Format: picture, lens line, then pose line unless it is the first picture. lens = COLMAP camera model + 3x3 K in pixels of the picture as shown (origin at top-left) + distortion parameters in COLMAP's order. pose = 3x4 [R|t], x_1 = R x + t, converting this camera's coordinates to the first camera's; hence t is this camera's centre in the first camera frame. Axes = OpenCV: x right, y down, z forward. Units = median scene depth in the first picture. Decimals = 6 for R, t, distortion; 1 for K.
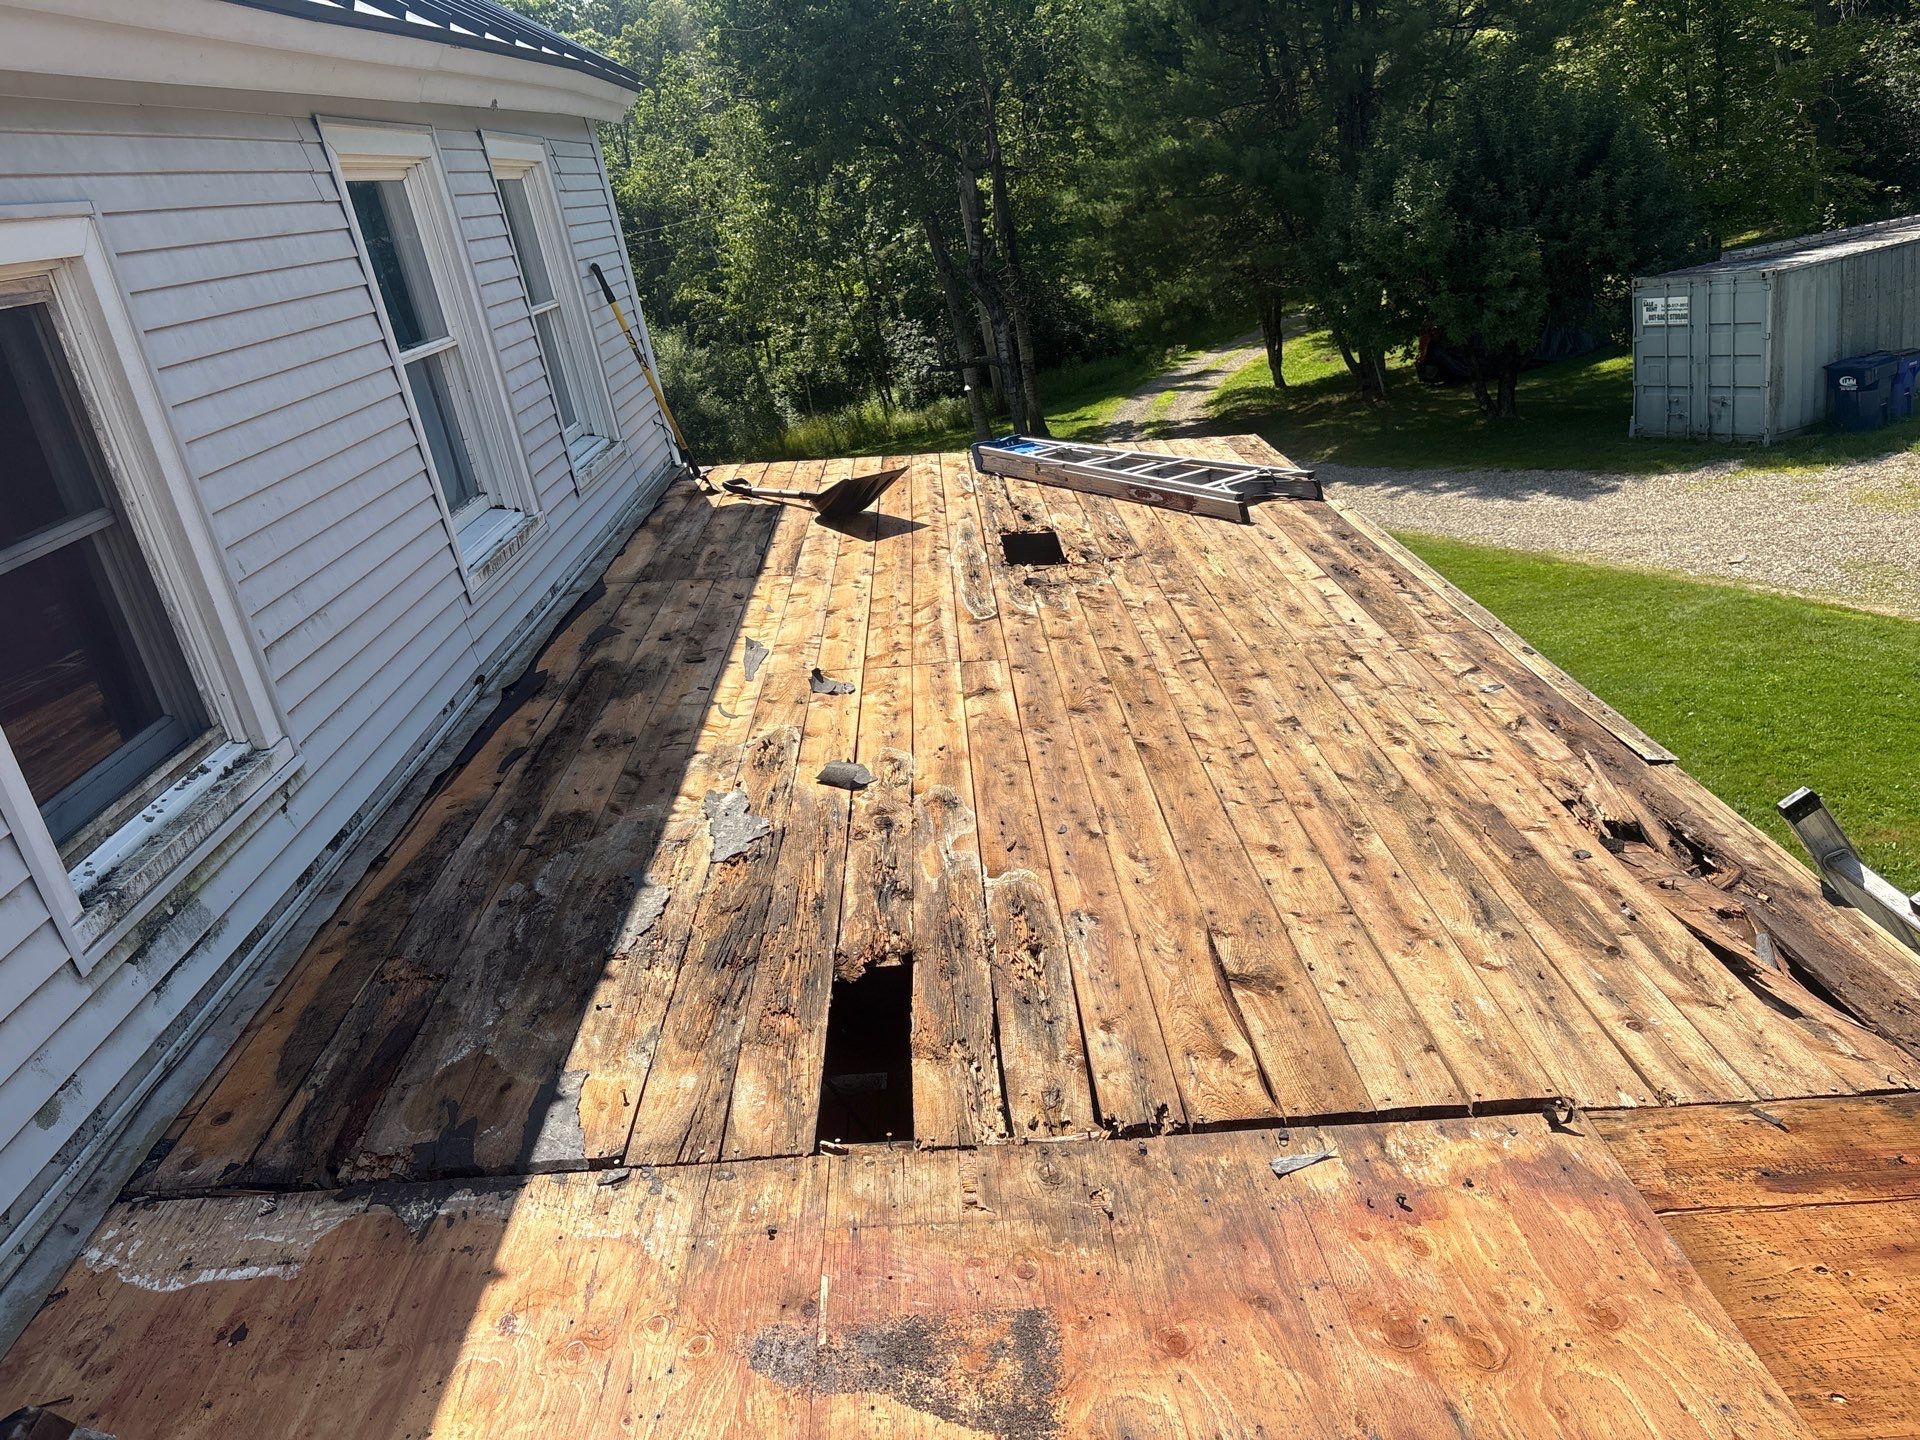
lens RADIAL K [[1429.1, 0, 960.5], [0, 1429.1, 731.0], [0, 0, 1]] dist [0.023062, -0.005514]
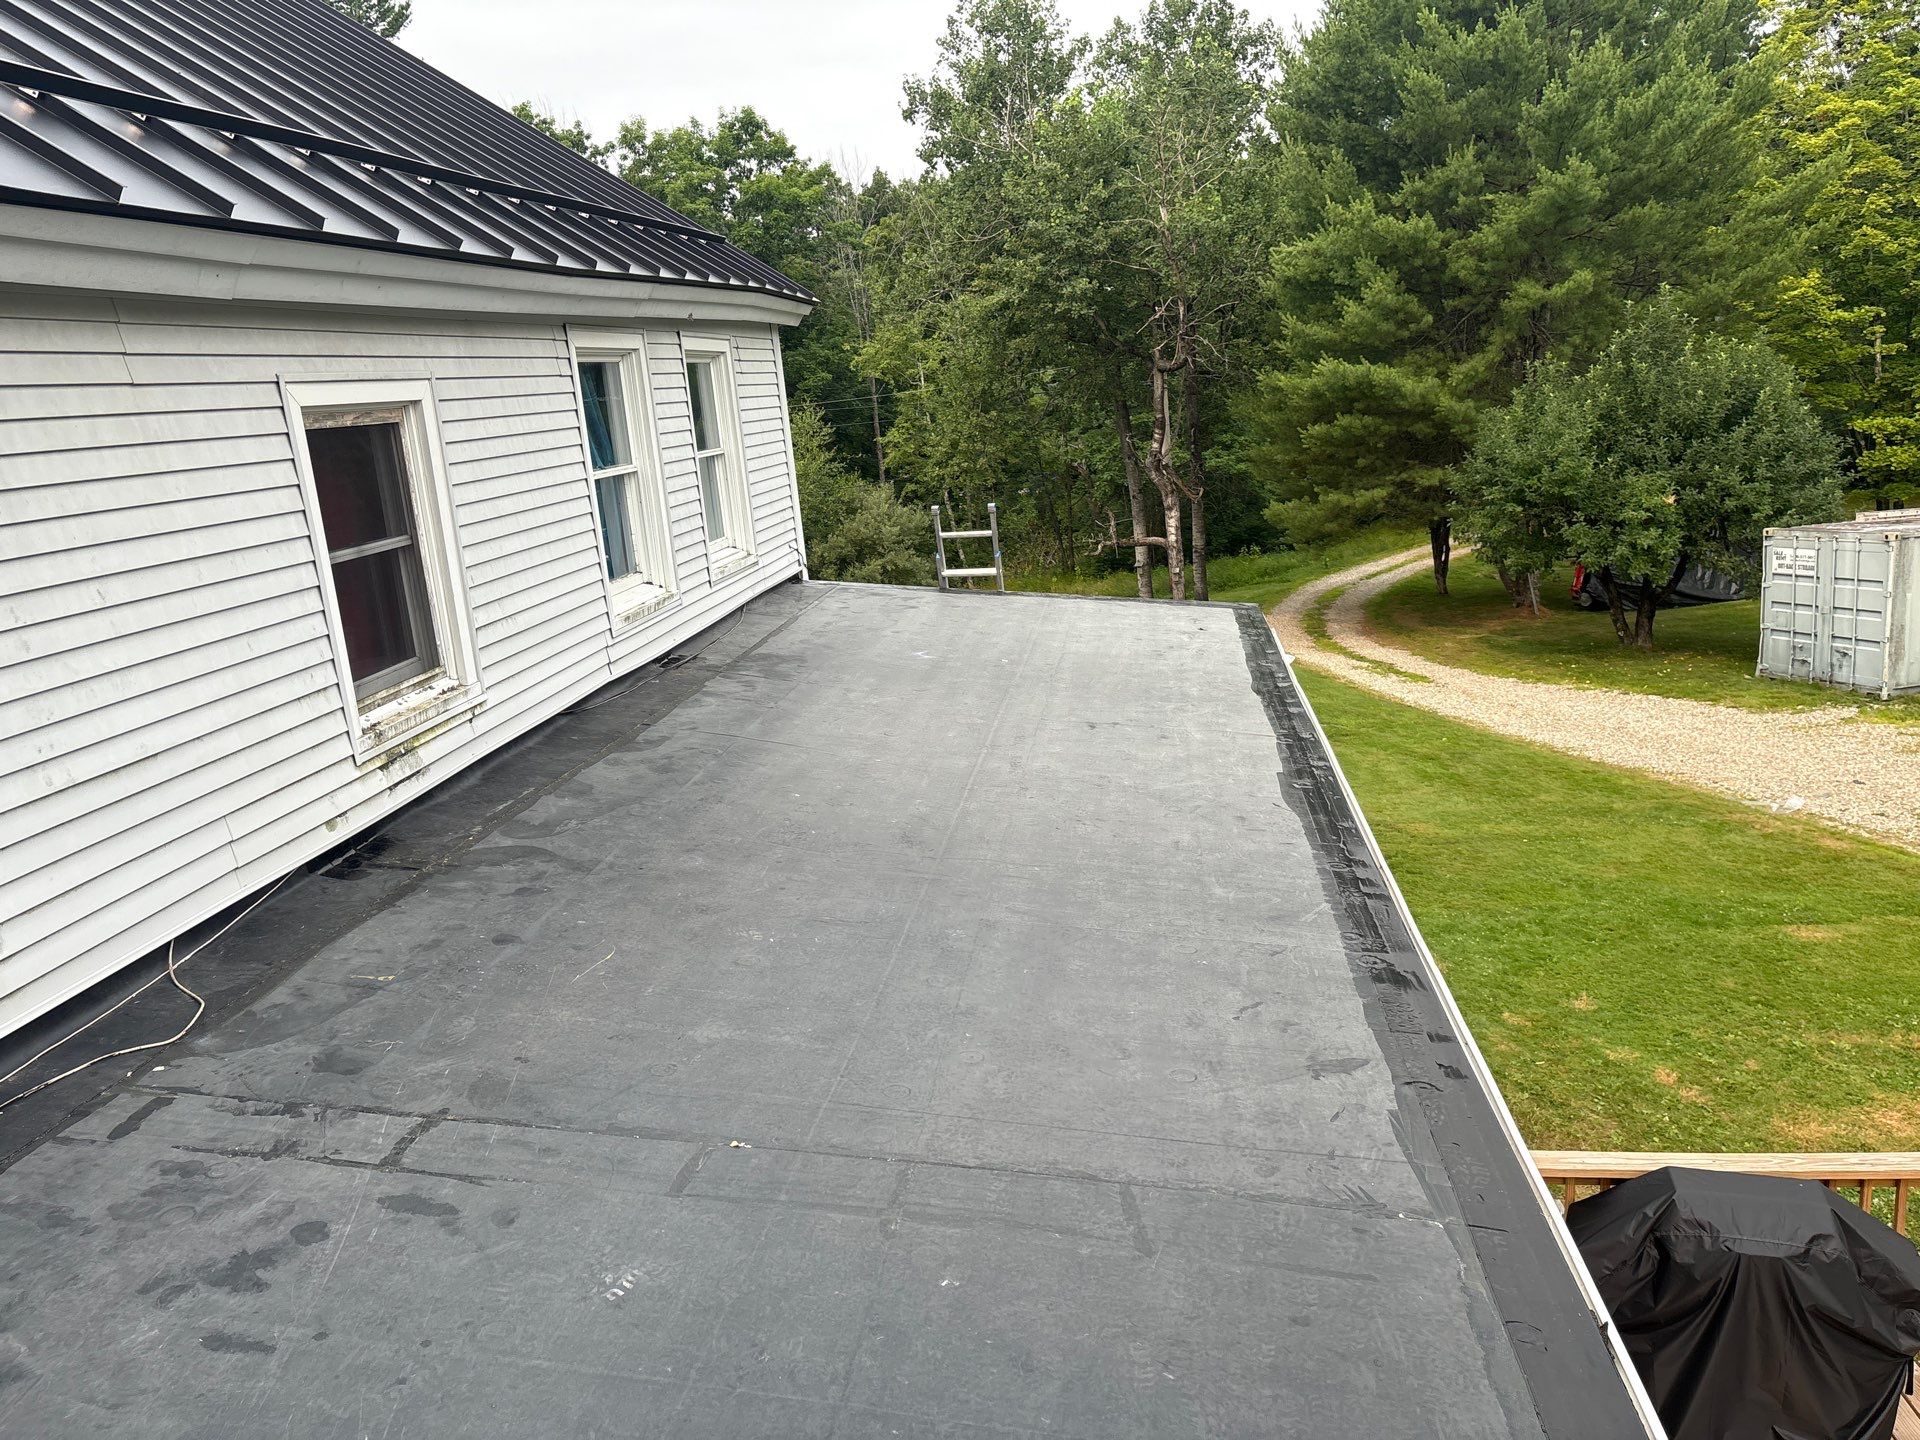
lens RADIAL K [[1429.1, 0, 966.1], [0, 1429.1, 716.2], [0, 0, 1]] dist [0.023062, -0.005514]
pose [[0.984840, 0.119747, -0.125504, 0.322552], [-0.134634, 0.983875, -0.117742, 0.173480], [0.109381, 0.132854, 0.985082, -0.615731]]
